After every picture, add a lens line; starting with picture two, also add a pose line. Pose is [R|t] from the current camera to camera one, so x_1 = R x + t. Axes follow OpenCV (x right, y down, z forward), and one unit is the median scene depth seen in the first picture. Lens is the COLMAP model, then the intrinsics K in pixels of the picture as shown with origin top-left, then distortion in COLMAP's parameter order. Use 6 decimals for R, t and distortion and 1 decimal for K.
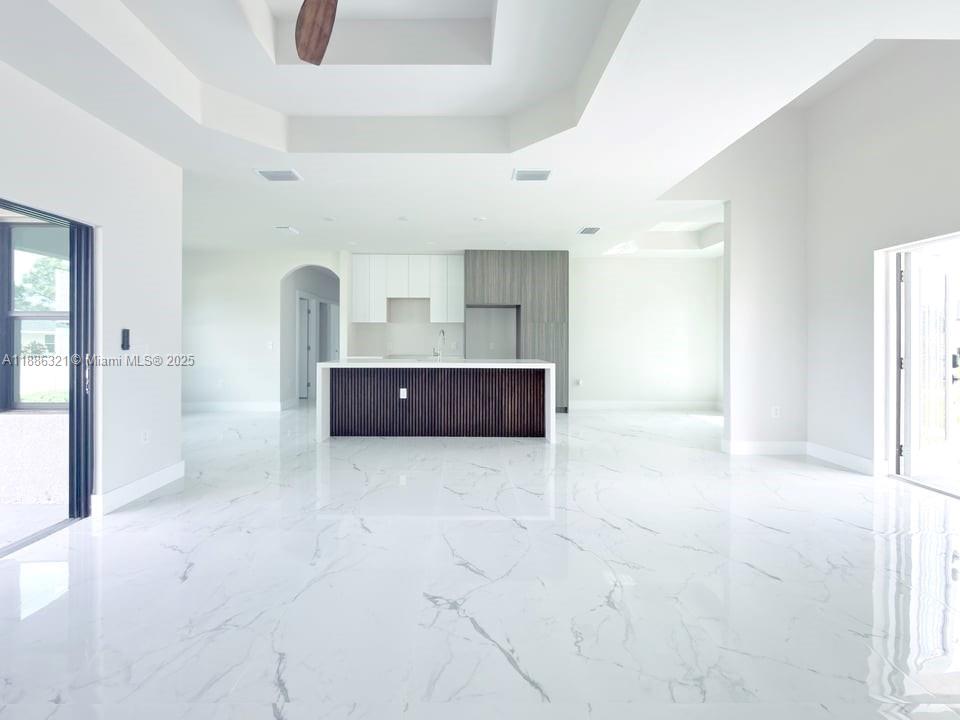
lens RADIAL K [[387.7, 0, 450.3], [0, 387.7, 344.8], [0, 0, 1]] dist [-0.000443, -0.000091]
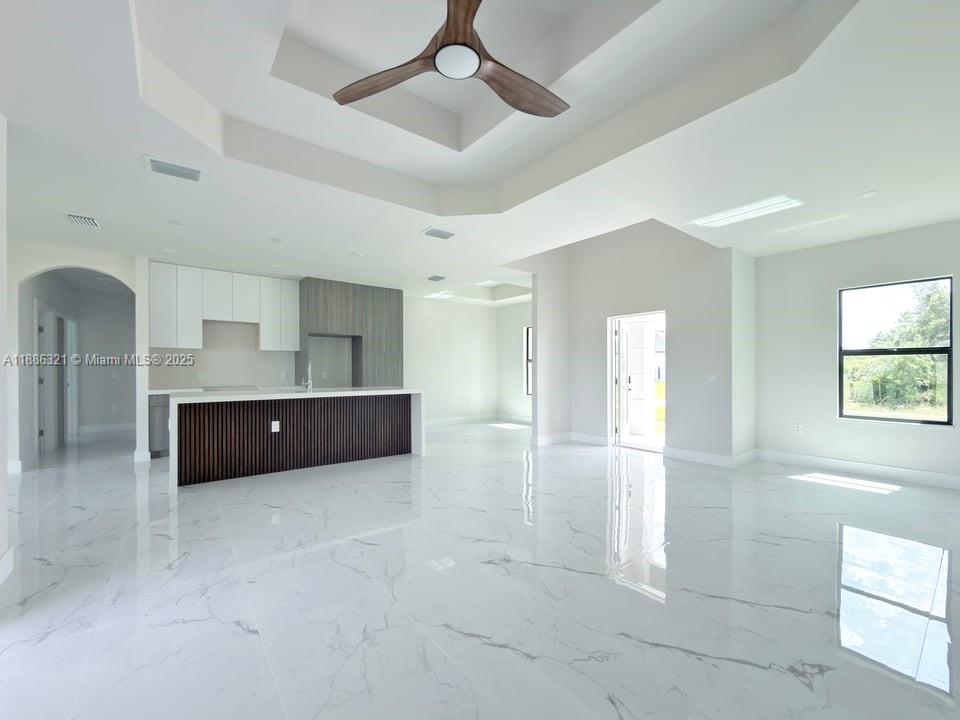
lens RADIAL K [[387.7, 0, 449.4], [0, 387.7, 372.6], [0, 0, 1]] dist [-0.000443, -0.000091]
pose [[0.811482, -0.009220, 0.584304, -0.326248], [0.010017, 0.999948, 0.001866, -0.001962], [-0.584291, 0.004339, 0.811532, -0.004092]]
